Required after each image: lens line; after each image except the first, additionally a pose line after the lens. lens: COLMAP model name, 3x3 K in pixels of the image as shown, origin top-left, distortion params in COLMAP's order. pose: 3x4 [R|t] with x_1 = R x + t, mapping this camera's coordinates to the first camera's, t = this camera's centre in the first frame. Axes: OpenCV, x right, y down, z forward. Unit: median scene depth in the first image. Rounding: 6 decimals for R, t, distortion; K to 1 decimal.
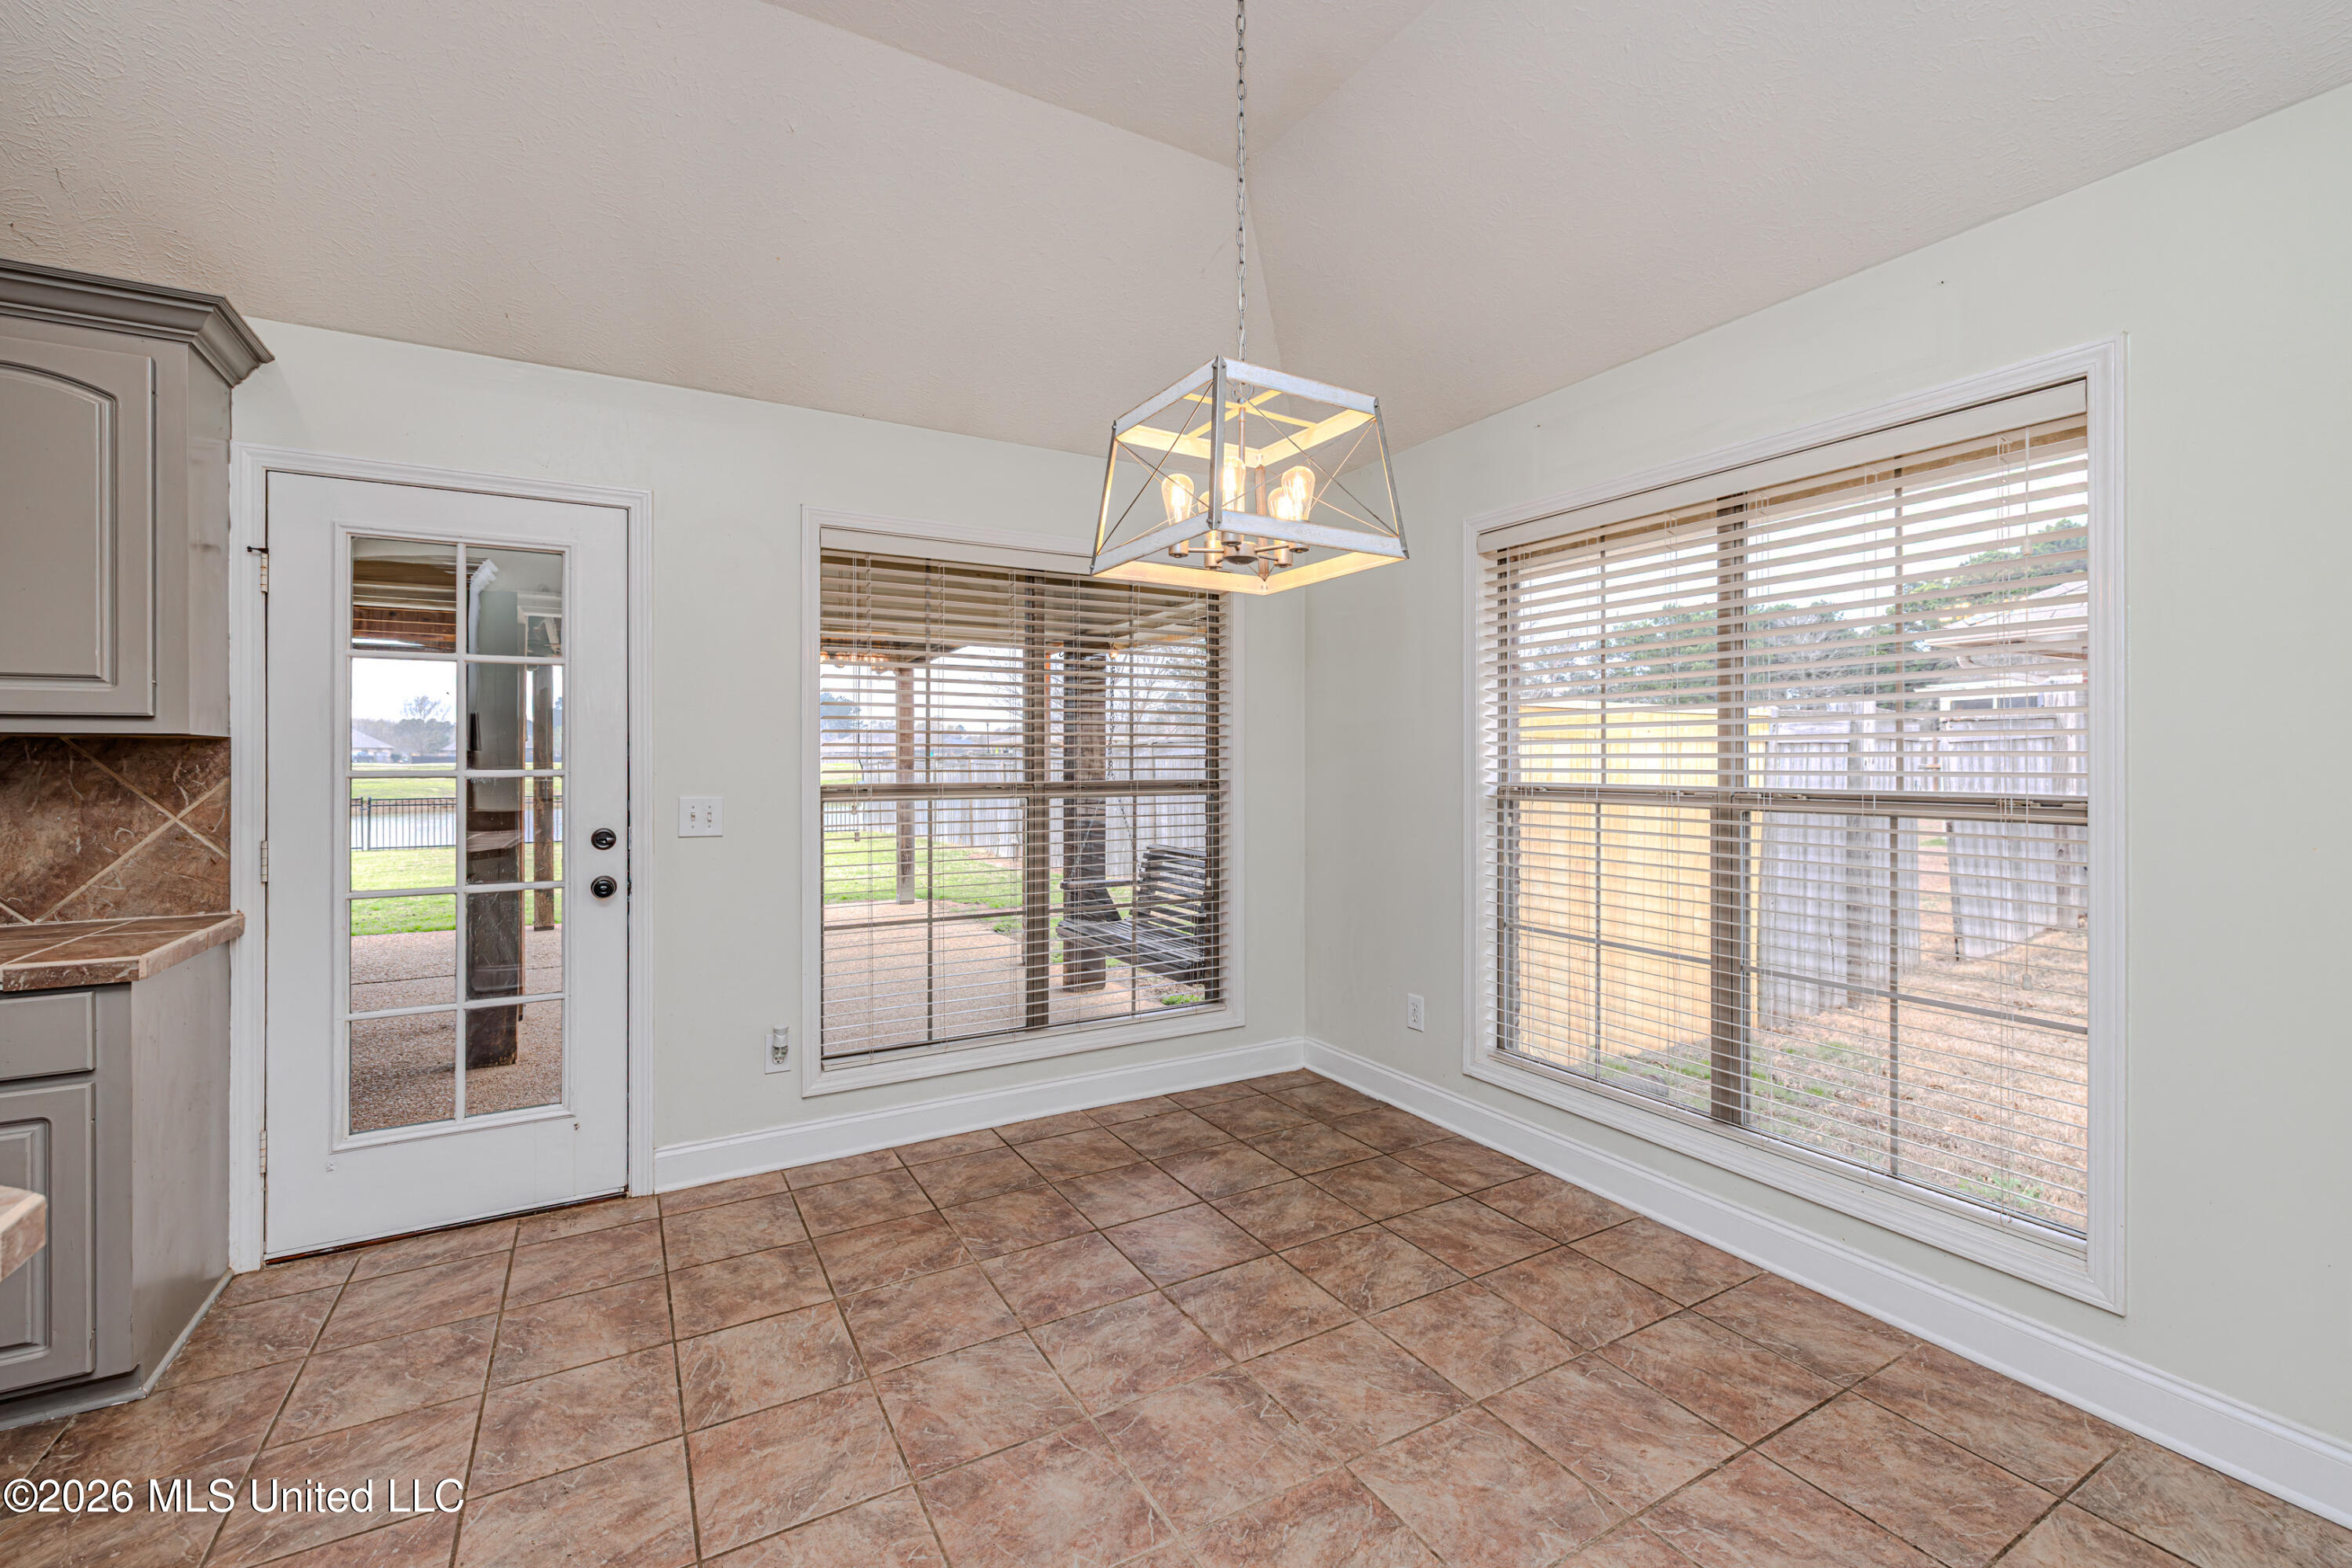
lens RADIAL K [[992.0, 0, 1170.1], [0, 992.0, 760.2], [0, 0, 1]] dist [0.002063, 0.000533]
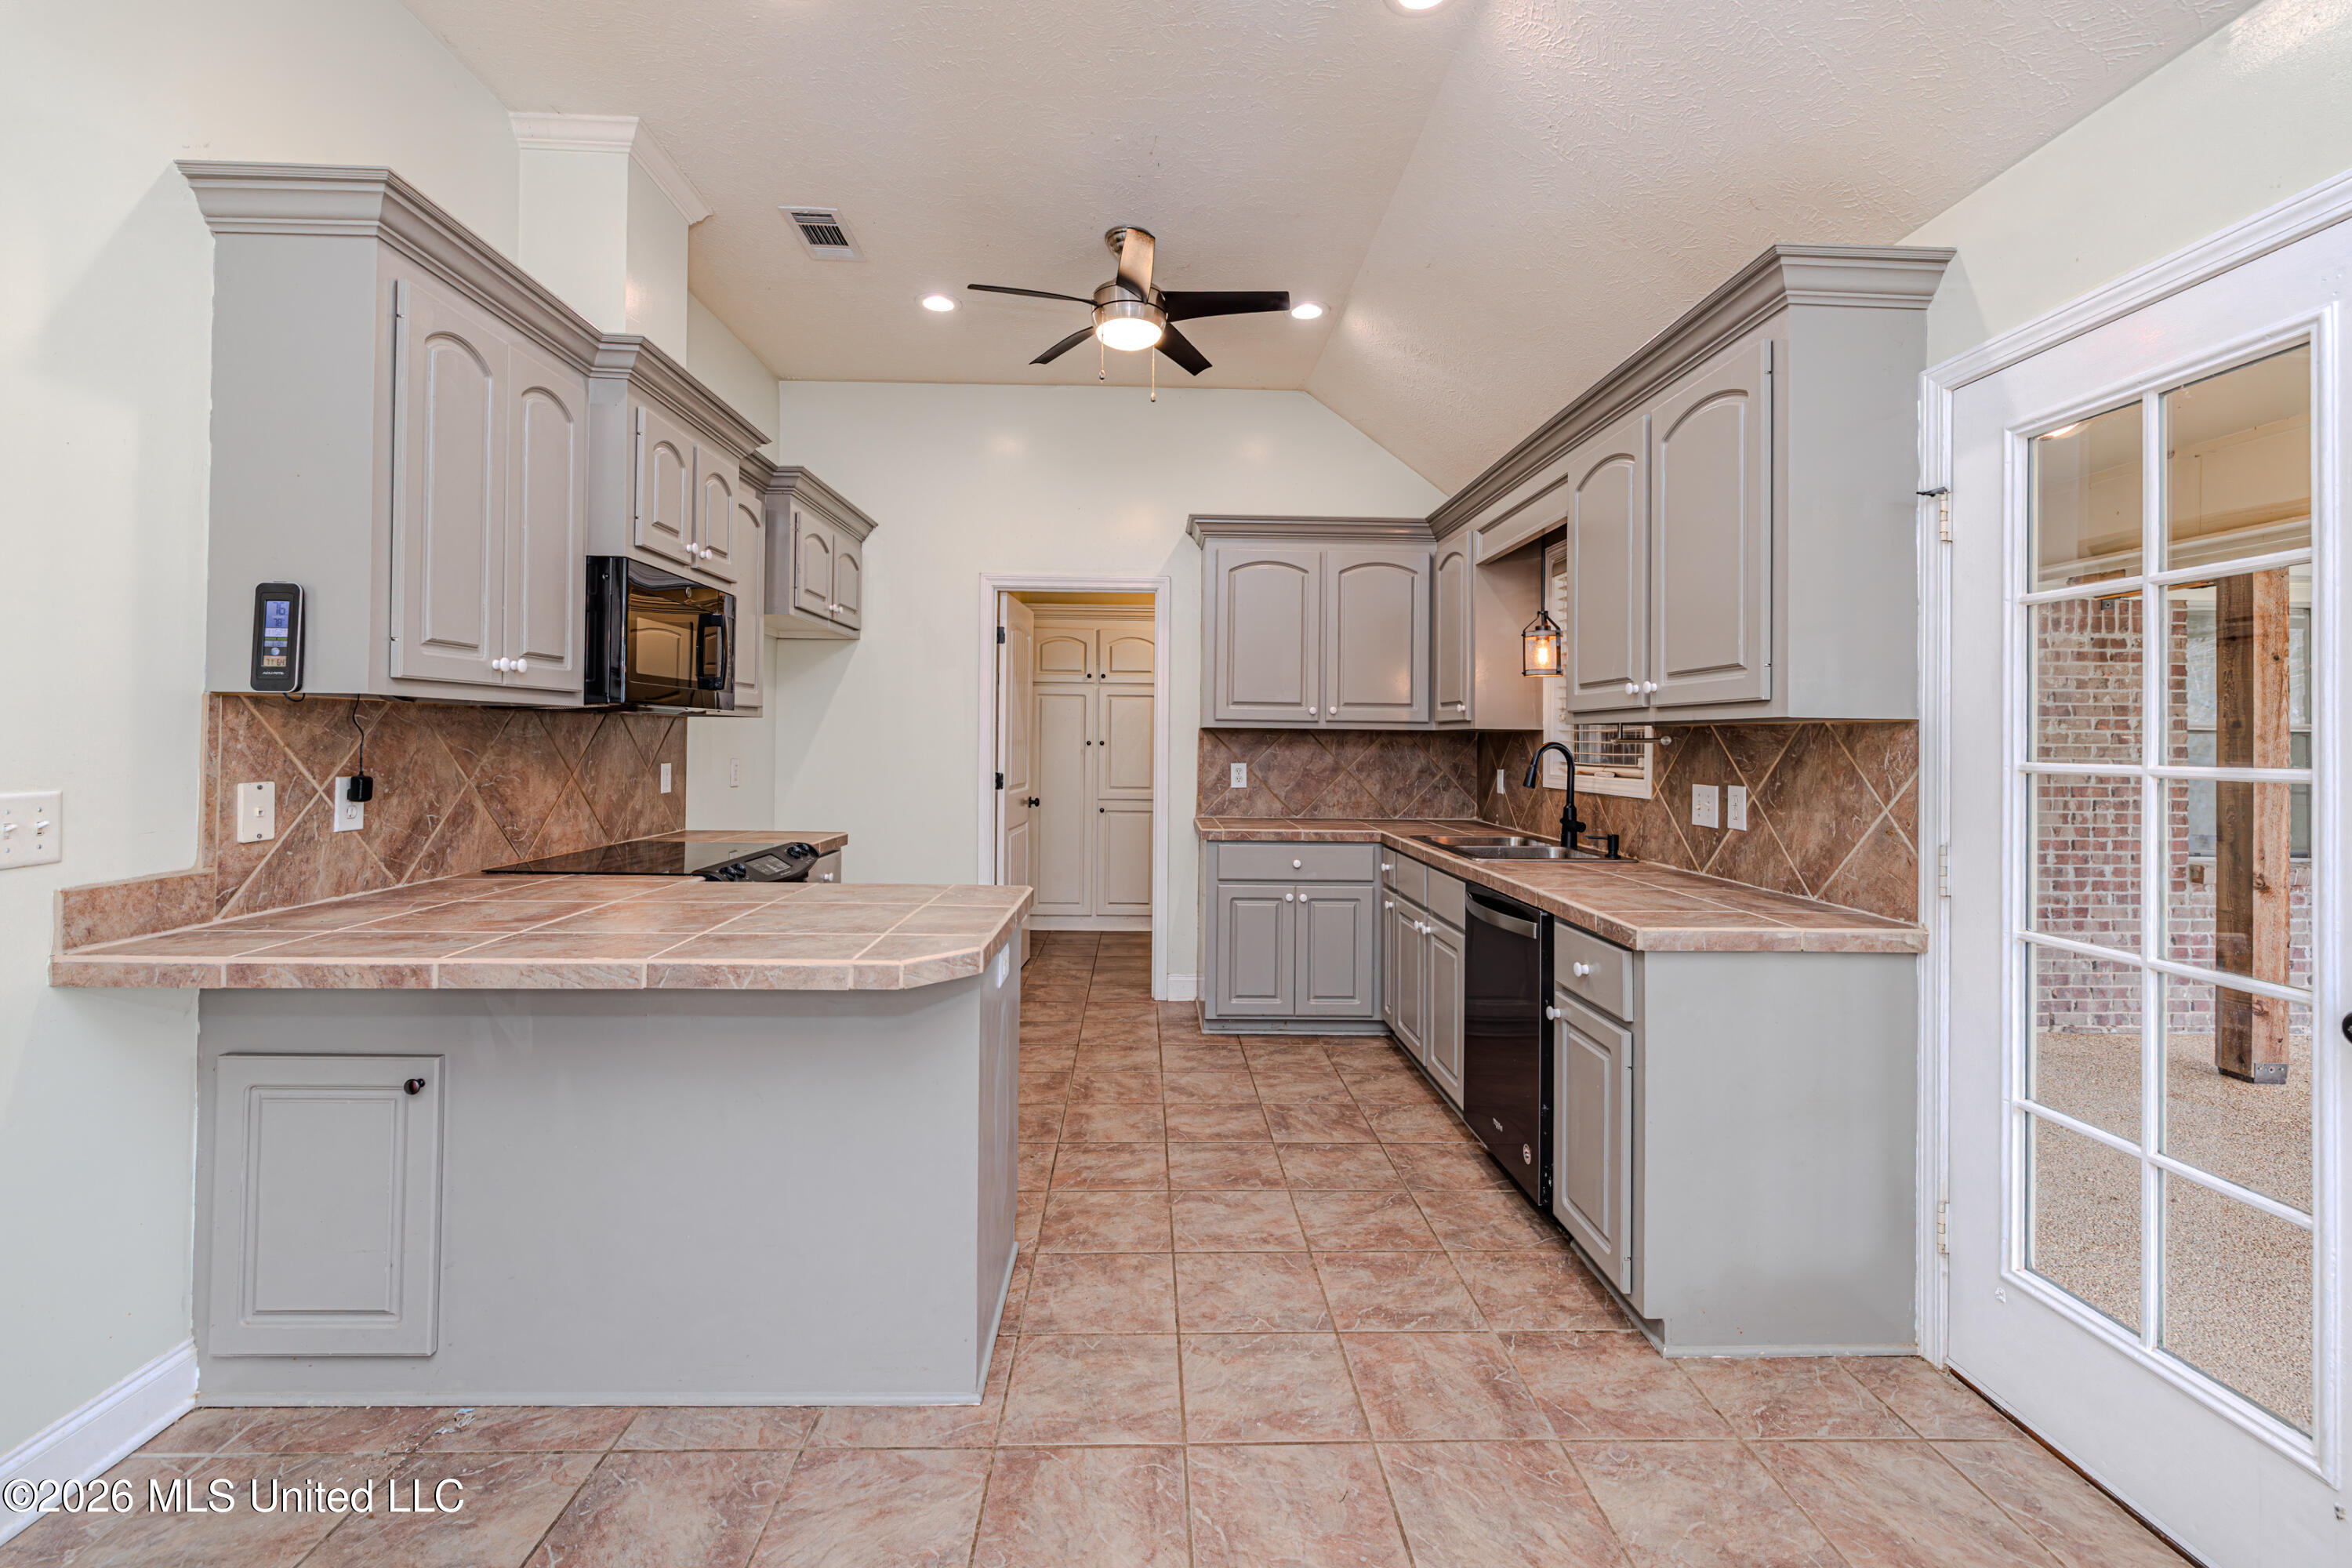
lens RADIAL K [[1007.2, 0, 1174.1], [0, 1007.2, 731.6], [0, 0, 1]] dist [0.000213, 0.000372]
pose [[-0.470899, -0.011185, -0.882116, 0.118877], [-0.009367, 0.999927, -0.007679, 0.000256], [0.882137, 0.004647, -0.470969, 0.852158]]
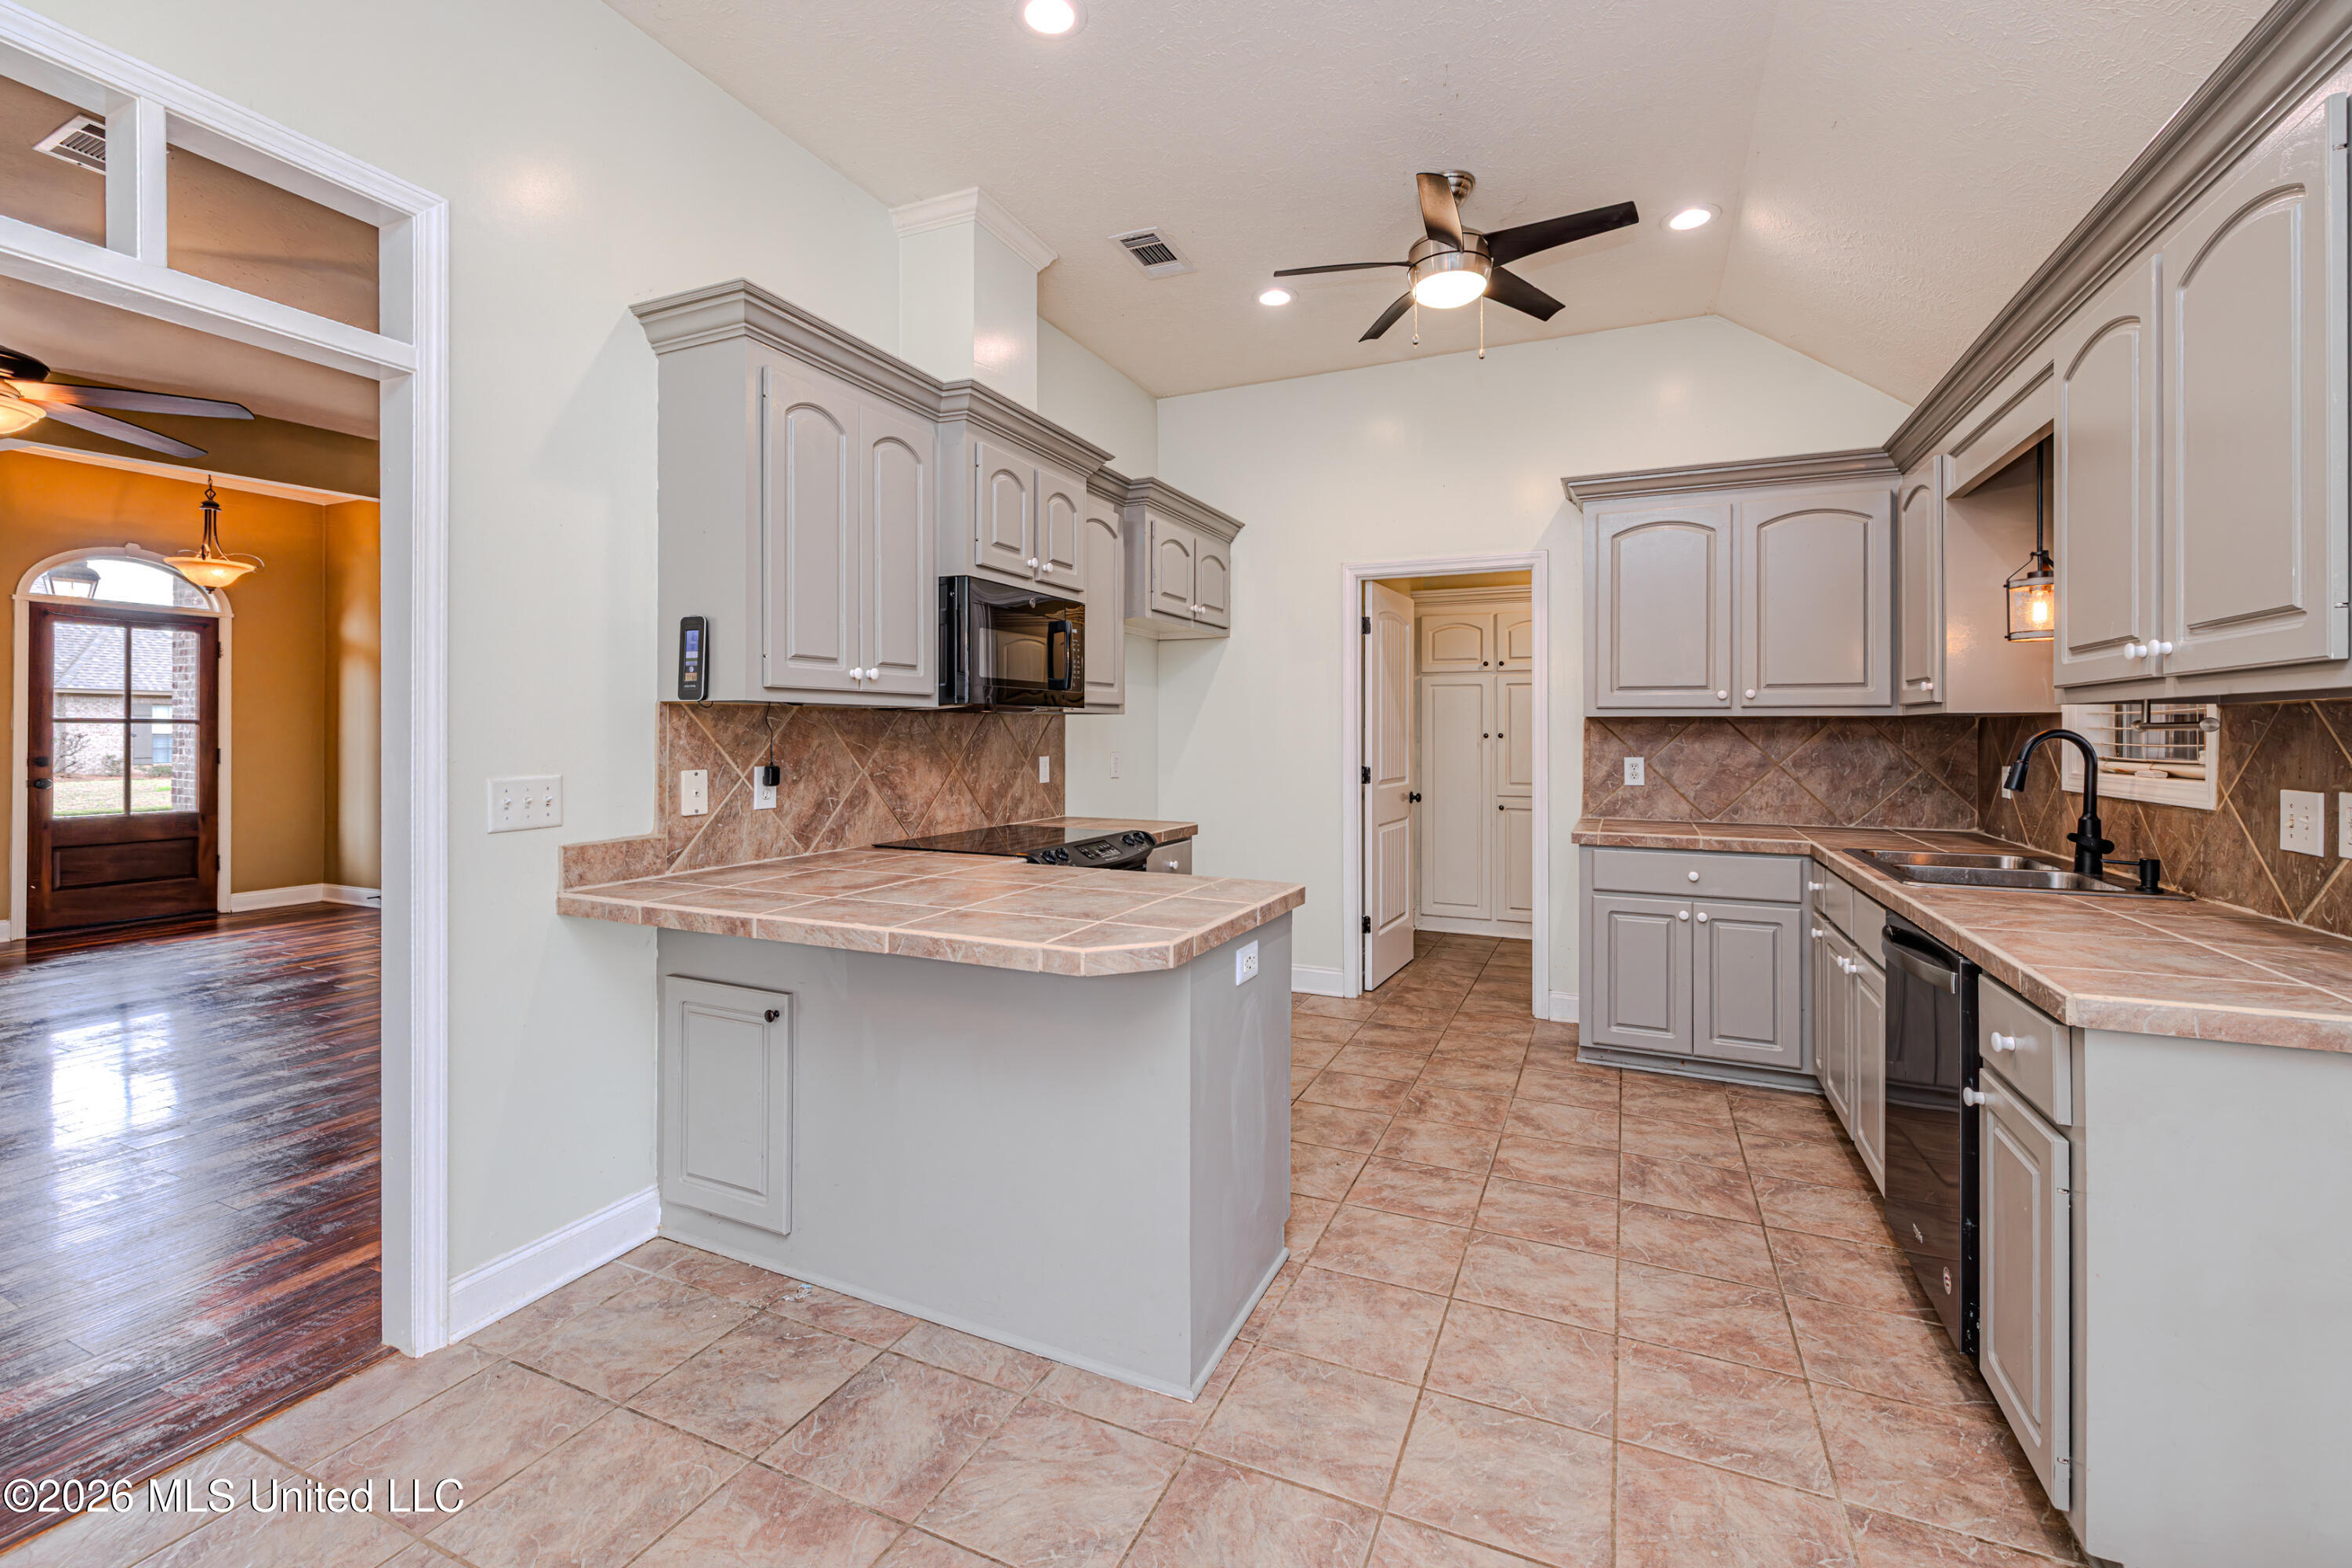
lens RADIAL K [[1006.8, 0, 1168.7], [0, 1006.8, 733.6], [0, 0, 1]] dist [-0.000241, 0.000524]
pose [[-0.813965, 0.001643, -0.580912, -0.043083], [0.000308, 0.999997, 0.002396, 0.001079], [0.580914, 0.001771, -0.813963, 0.974001]]
